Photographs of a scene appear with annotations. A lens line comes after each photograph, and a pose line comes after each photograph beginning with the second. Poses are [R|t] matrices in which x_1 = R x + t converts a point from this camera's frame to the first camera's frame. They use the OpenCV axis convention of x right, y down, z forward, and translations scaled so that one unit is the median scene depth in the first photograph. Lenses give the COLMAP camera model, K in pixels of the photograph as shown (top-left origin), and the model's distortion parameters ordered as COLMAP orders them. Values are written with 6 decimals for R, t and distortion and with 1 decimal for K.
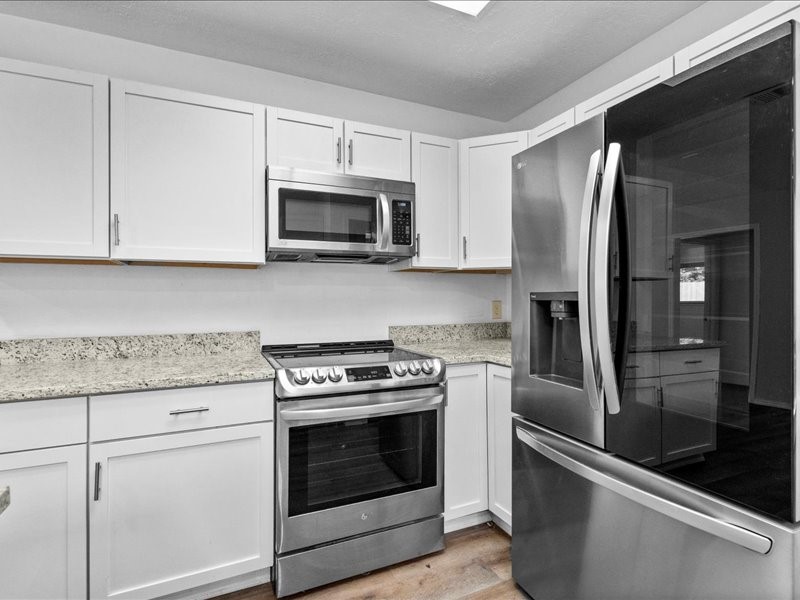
lens RADIAL K [[402.1, 0, 400.1], [0, 402.1, 295.3], [0, 0, 1]] dist [-0.001554, 0.000250]
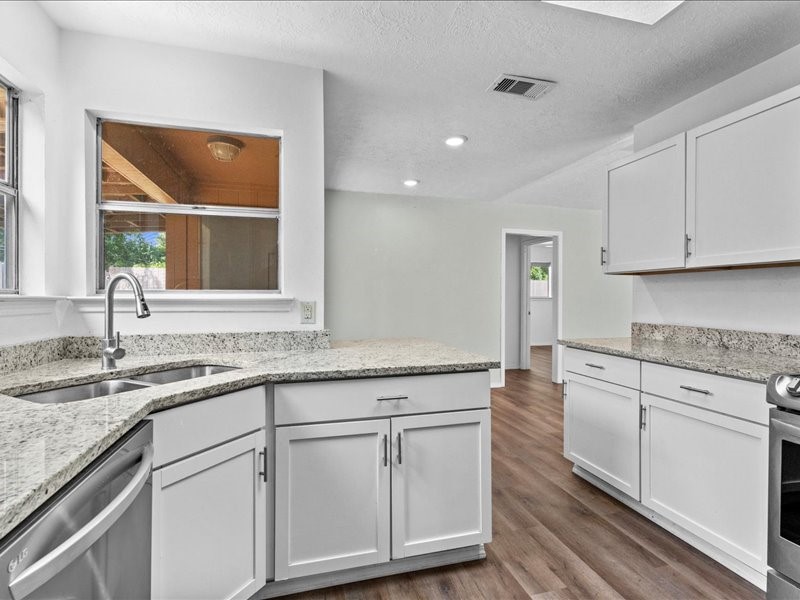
lens RADIAL K [[402.1, 0, 400.1], [0, 402.1, 295.3], [0, 0, 1]] dist [-0.001554, 0.000250]
pose [[-0.166840, 0.000123, -0.985984, 0.687634], [-0.000813, 1.000000, 0.000262, 0.000112], [0.985984, 0.000845, -0.166840, 0.262646]]
